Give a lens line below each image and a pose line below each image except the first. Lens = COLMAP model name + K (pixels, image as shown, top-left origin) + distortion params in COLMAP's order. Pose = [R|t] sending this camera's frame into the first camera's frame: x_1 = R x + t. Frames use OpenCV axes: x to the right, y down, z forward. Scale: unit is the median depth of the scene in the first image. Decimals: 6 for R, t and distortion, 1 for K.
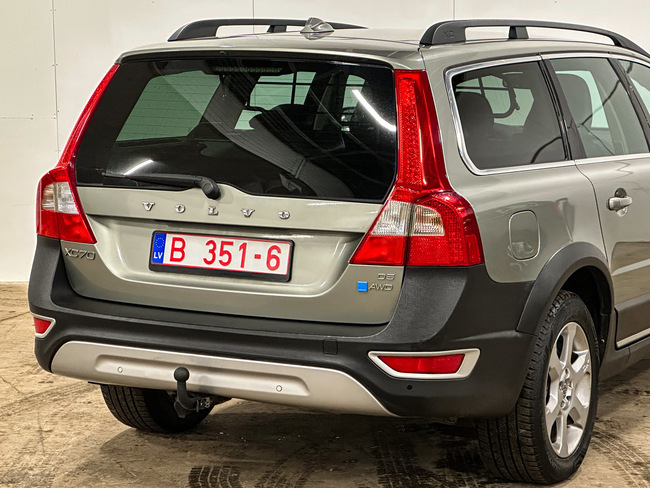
lens RADIAL K [[1704.8, 0, 319.6], [0, 1704.8, 244.8], [0, 0, 1]] dist [0.053083, 0.000000]
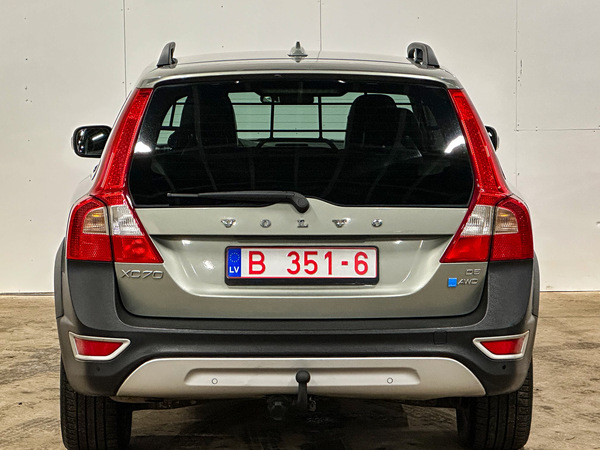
lens RADIAL K [[1865.5, 0, 299.9], [0, 1865.5, 224.9], [0, 0, 1]] dist [-0.248322, 0.000000]
pose [[0.866847, -0.052646, 0.495787, -0.637577], [0.065326, 0.997830, -0.008260, -0.009325], [-0.494276, 0.039548, 0.868405, -0.013400]]
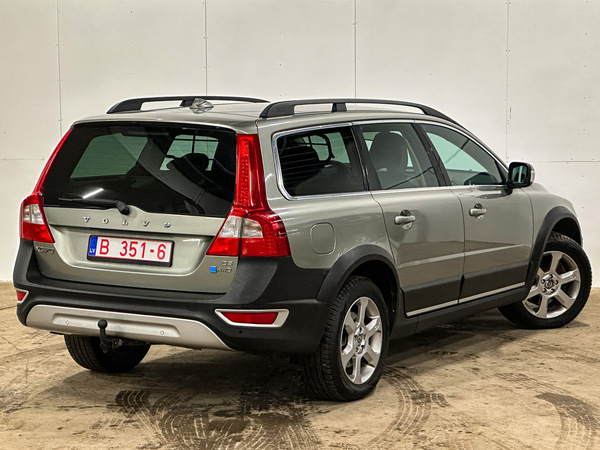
lens RADIAL K [[1614.5, 0, 300.1], [0, 1614.5, 227.2], [0, 0, 1]] dist [-0.022763, 0.000000]
pose [[0.999240, 0.004965, -0.038673, 0.157818], [-0.006031, 0.999603, -0.027510, 0.025027], [0.038521, 0.027723, 0.998873, -0.493218]]
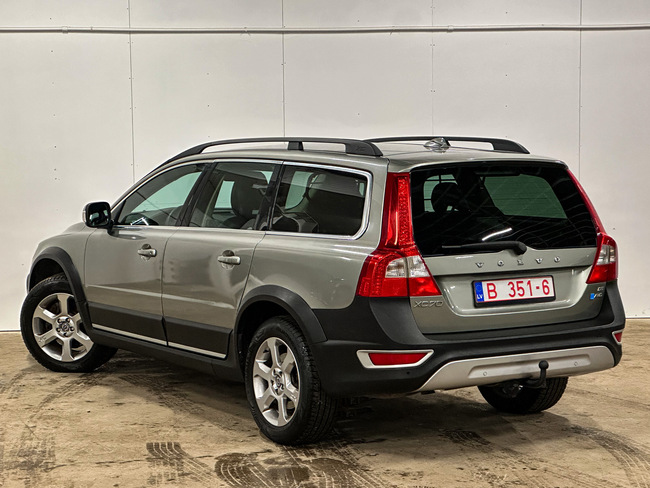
lens RADIAL K [[1584.9, 0, 321.5], [0, 1584.9, 245.8], [0, 0, 1]] dist [0.058265, 0.000000]
pose [[0.474336, -0.076073, 0.877051, -1.423611], [0.113420, 0.993237, 0.024810, -0.091434], [-0.873007, 0.087707, 0.479757, 0.451105]]
